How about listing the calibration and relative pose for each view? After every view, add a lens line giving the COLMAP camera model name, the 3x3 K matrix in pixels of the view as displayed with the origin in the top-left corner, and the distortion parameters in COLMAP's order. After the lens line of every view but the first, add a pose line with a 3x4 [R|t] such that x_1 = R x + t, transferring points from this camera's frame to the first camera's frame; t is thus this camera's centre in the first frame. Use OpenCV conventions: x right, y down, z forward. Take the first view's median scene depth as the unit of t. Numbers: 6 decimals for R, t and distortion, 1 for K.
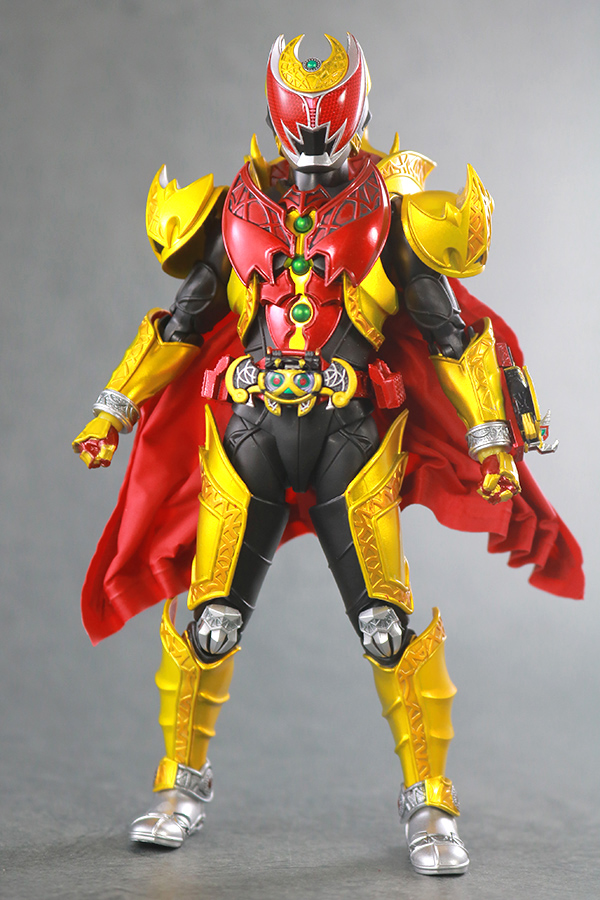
lens RADIAL K [[1944.8, 0, 300.0], [0, 1944.8, 450.0], [0, 0, 1]] dist [-0.024310, -0.108380]
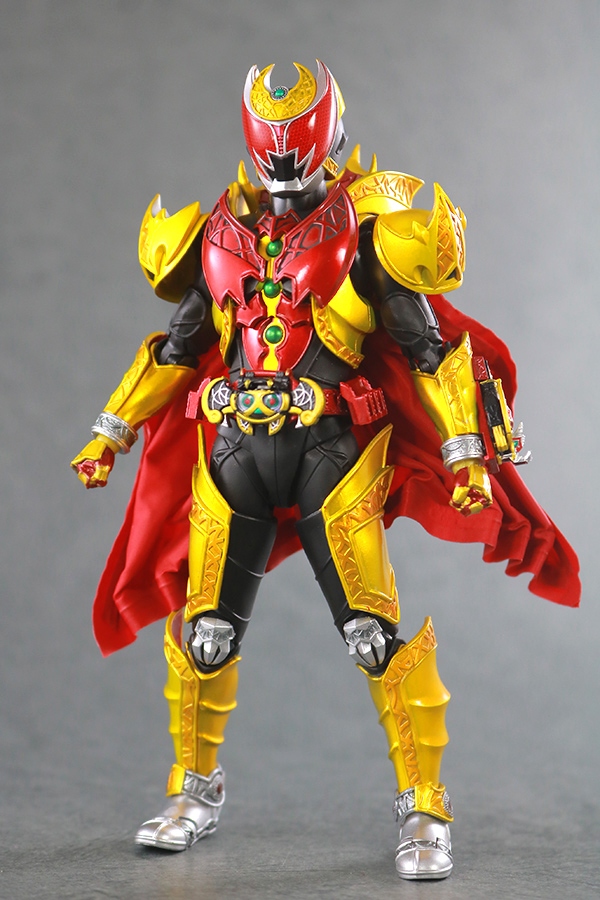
lens RADIAL K [[1944.8, 0, 300.0], [0, 1944.8, 450.0], [0, 0, 1]] dist [-0.024310, -0.108380]
pose [[0.988791, -0.024014, -0.147364, 0.160929], [0.024611, 0.999695, 0.002231, -0.010882], [0.147266, -0.005832, 0.989080, -0.018929]]
